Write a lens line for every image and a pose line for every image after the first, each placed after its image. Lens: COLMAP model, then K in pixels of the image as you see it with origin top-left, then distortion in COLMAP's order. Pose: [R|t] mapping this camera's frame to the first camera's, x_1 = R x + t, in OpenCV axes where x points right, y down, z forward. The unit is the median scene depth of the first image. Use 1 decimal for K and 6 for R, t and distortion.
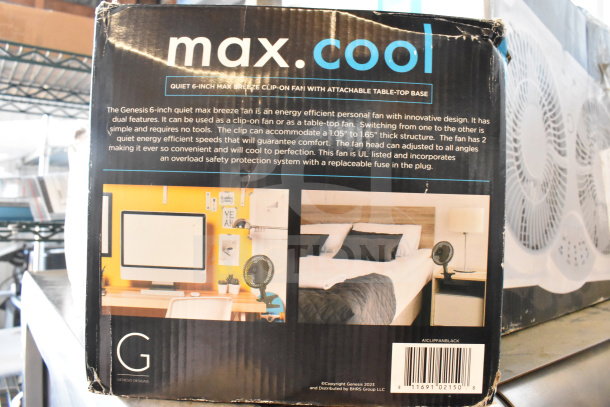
lens RADIAL K [[469.6, 0, 305.7], [0, 469.6, 193.1], [0, 0, 1]] dist [-0.107456, 0.002548]
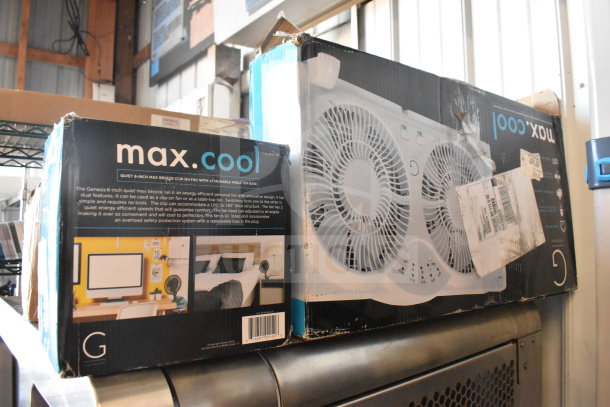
lens RADIAL K [[469.6, 0, 305.7], [0, 469.6, 193.1], [0, 0, 1]] dist [-0.107456, 0.002548]
pose [[0.809458, 0.012071, 0.587053, -0.711836], [0.019332, 0.998699, -0.047192, -0.079524], [-0.586859, 0.049549, 0.808171, -0.687142]]
